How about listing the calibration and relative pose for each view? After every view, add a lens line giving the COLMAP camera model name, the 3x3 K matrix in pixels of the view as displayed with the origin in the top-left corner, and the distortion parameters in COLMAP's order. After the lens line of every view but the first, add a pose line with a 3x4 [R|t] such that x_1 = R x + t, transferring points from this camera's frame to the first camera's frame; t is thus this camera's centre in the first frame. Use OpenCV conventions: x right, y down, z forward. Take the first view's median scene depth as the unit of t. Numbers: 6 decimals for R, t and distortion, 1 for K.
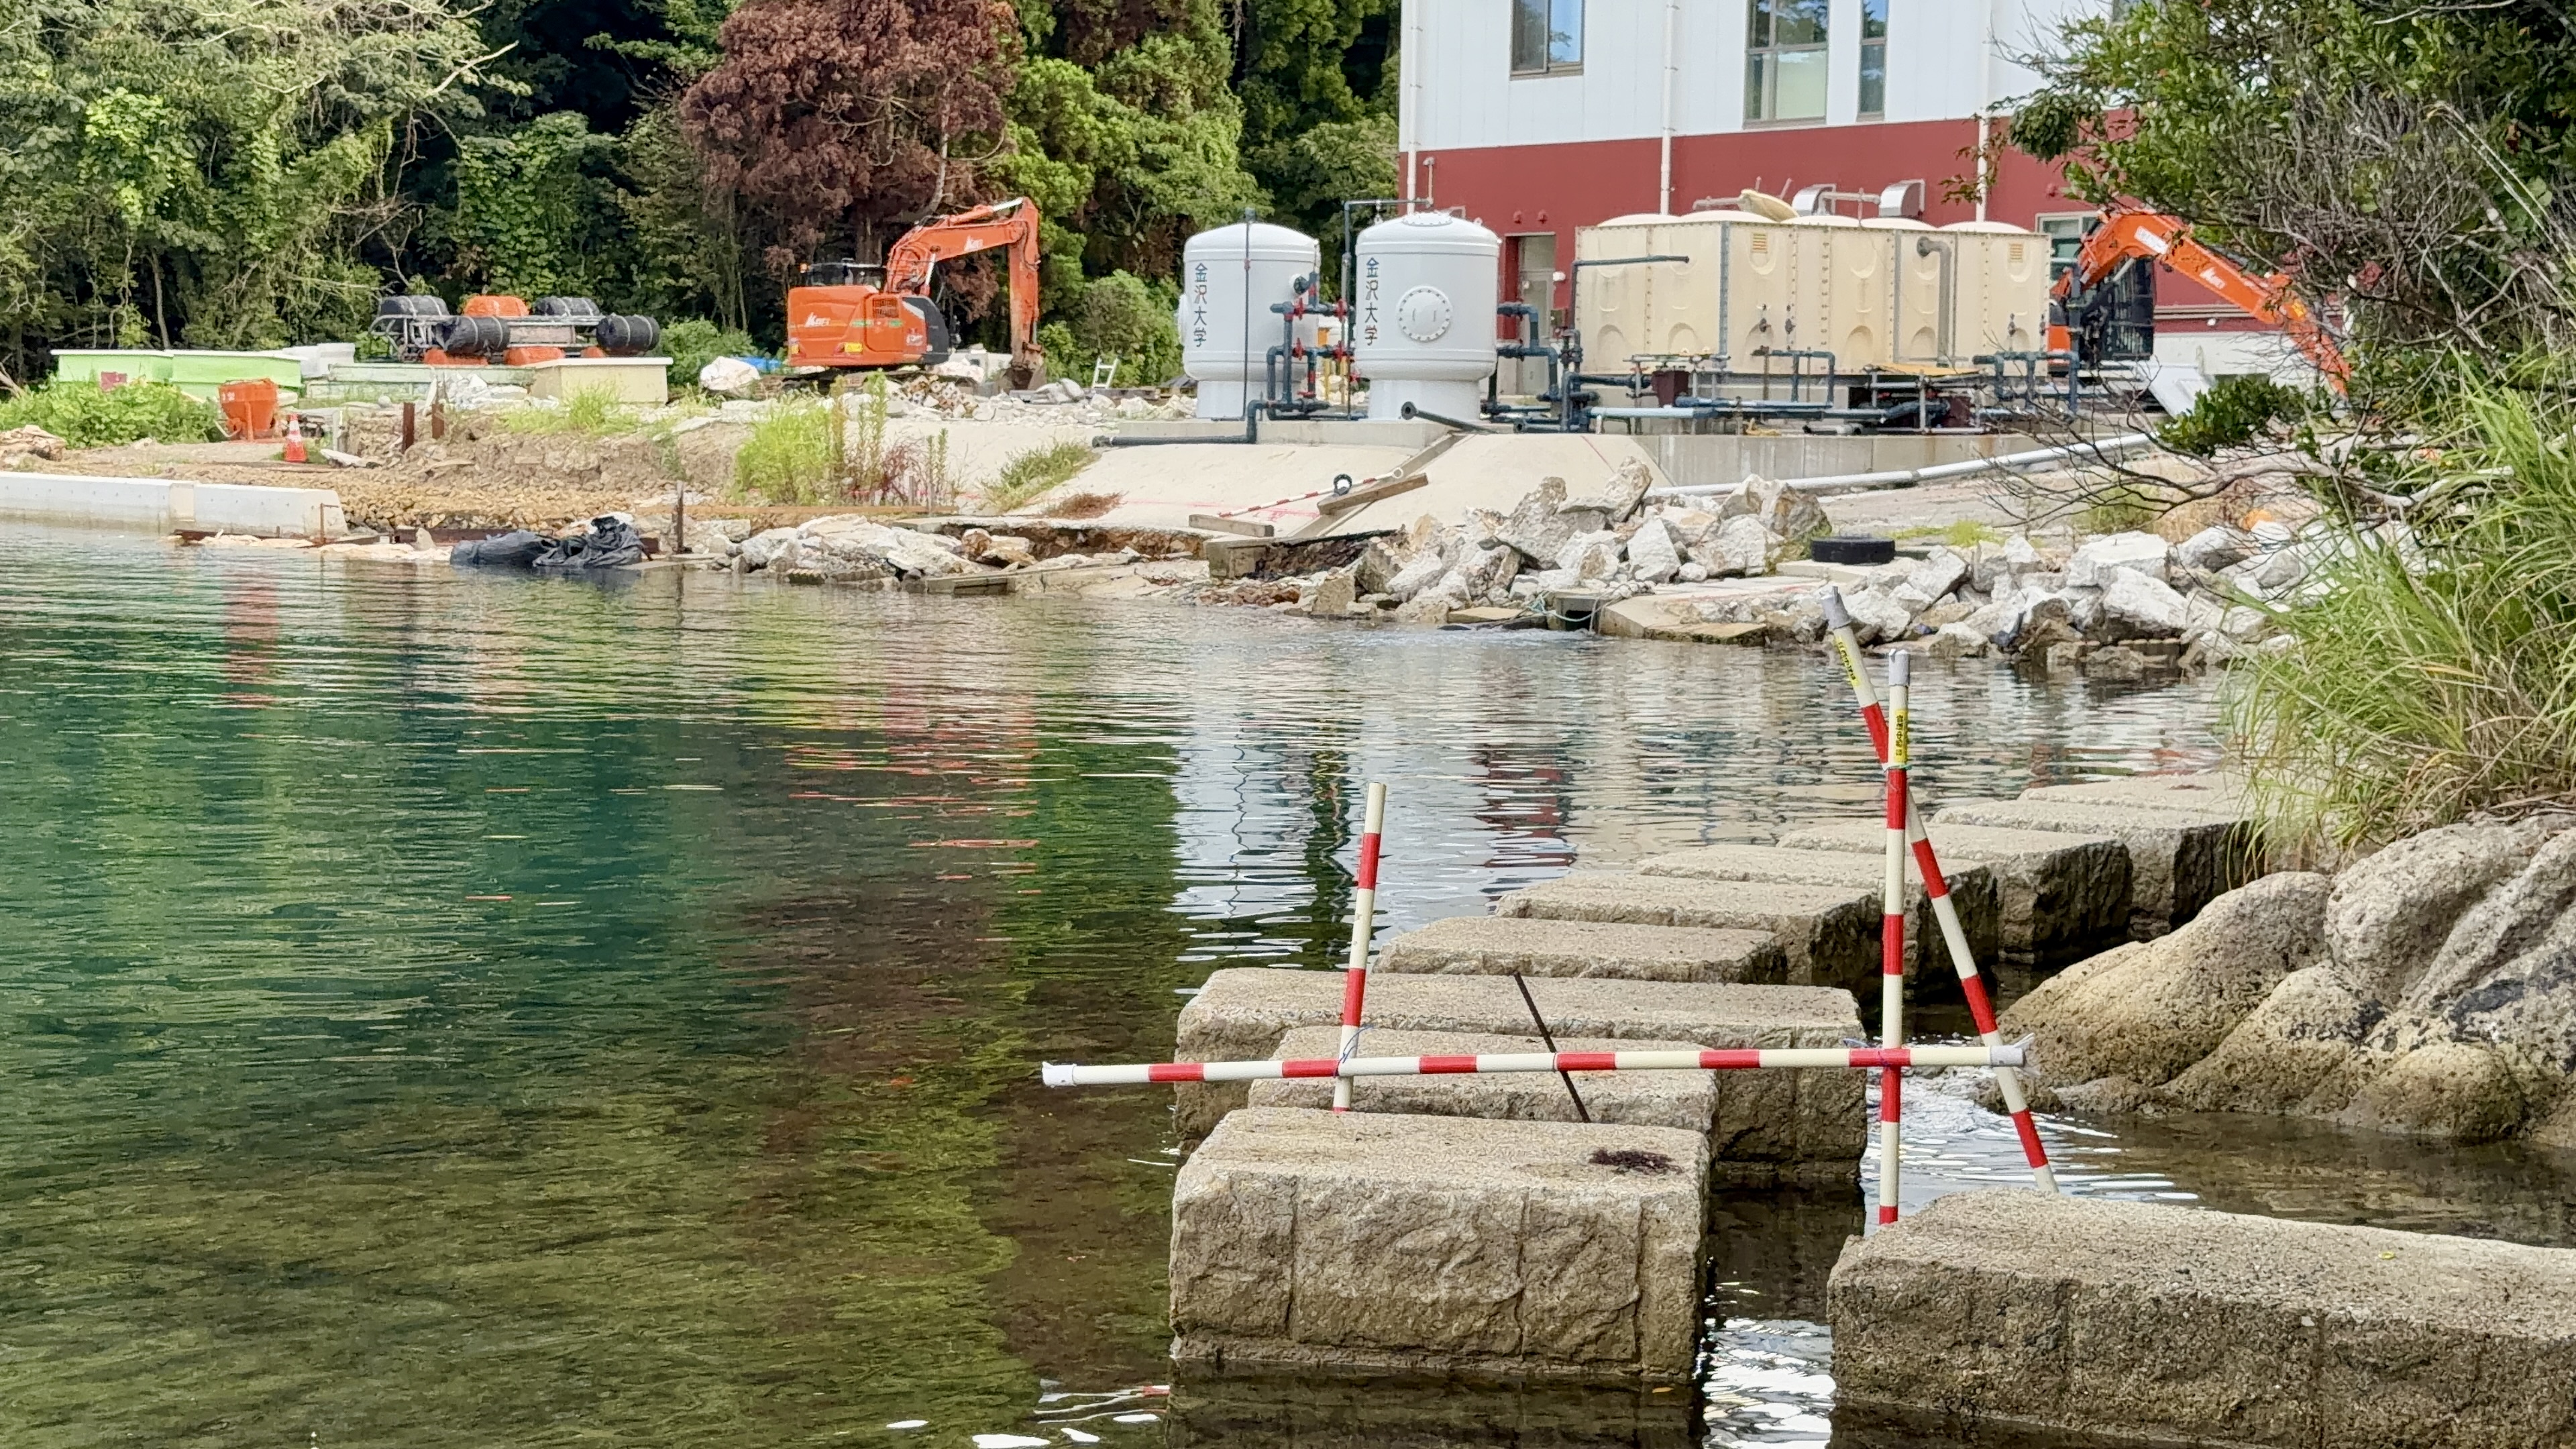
lens RADIAL K [[4089.7, 0, 1288.0], [0, 4089.7, 724.5], [0, 0, 1]] dist [0.141497, 0.029757]
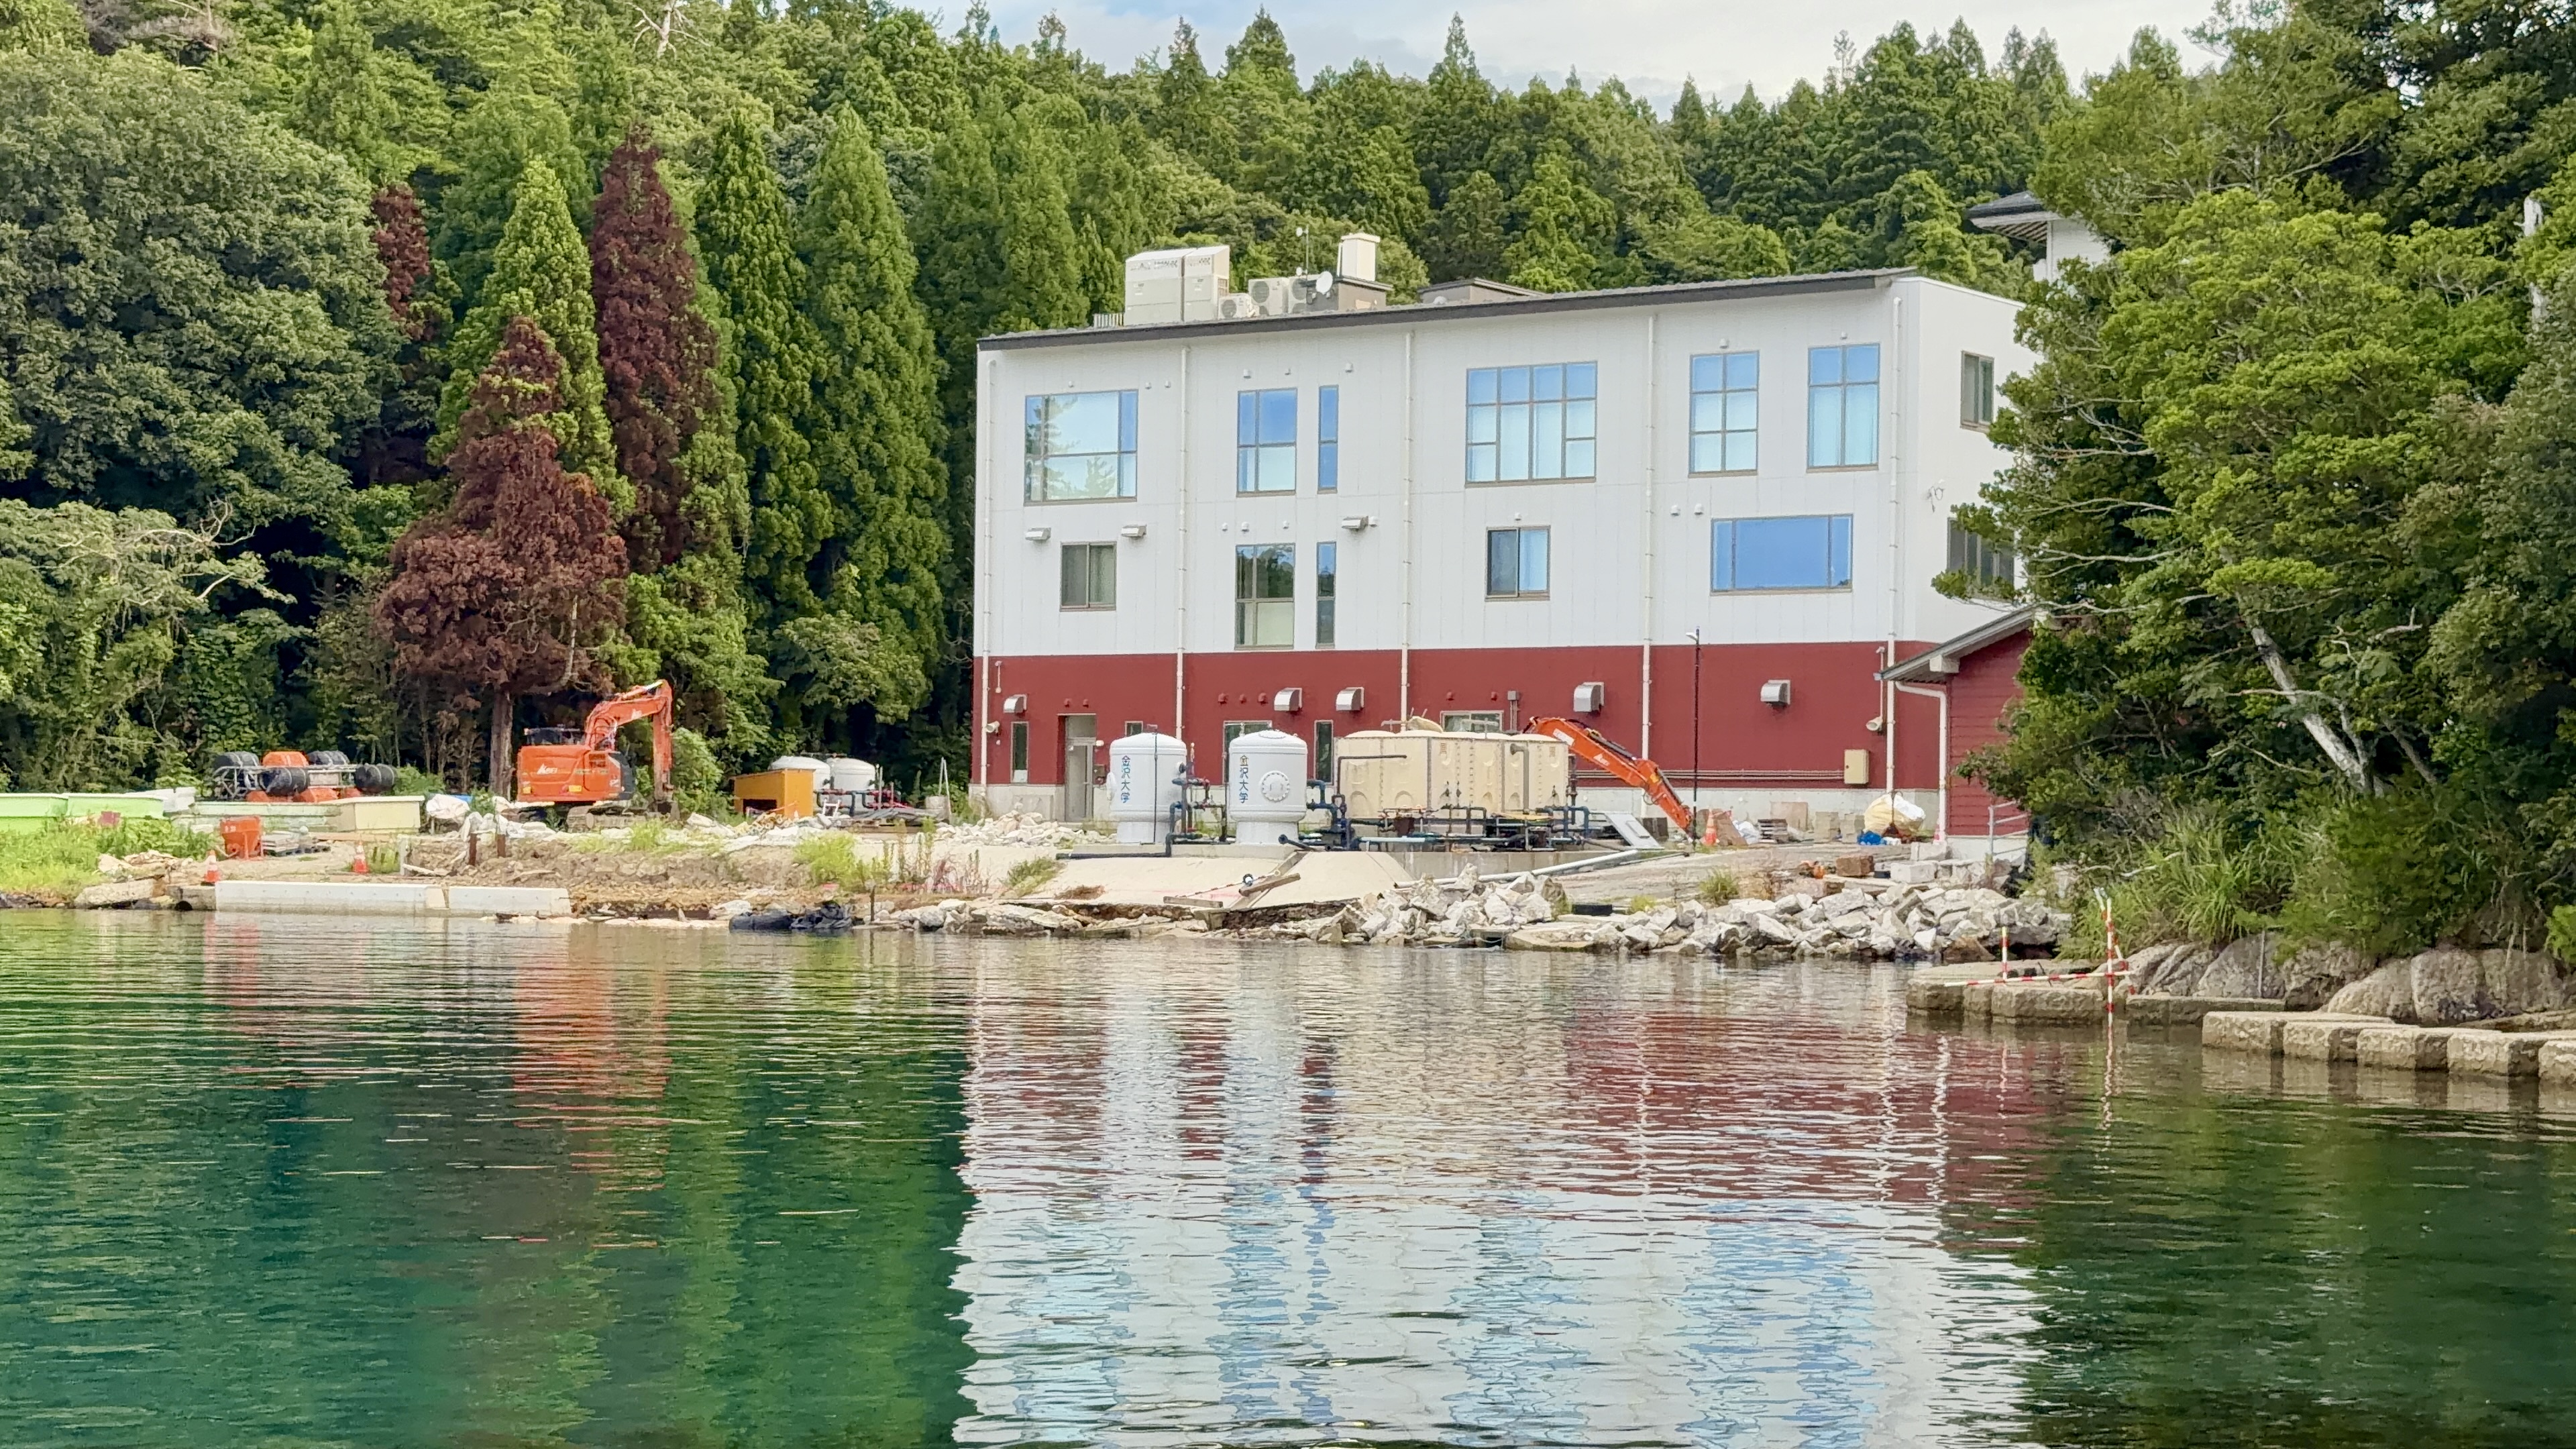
lens RADIAL K [[4089.7, 0, 1288.0], [0, 4089.7, 724.5], [0, 0, 1]] dist [0.141497, 0.029757]
pose [[0.964005, 0.005259, 0.265834, -0.243995], [0.021058, 0.995154, -0.096050, 0.026043], [-0.265051, 0.098191, 0.959222, -0.411962]]
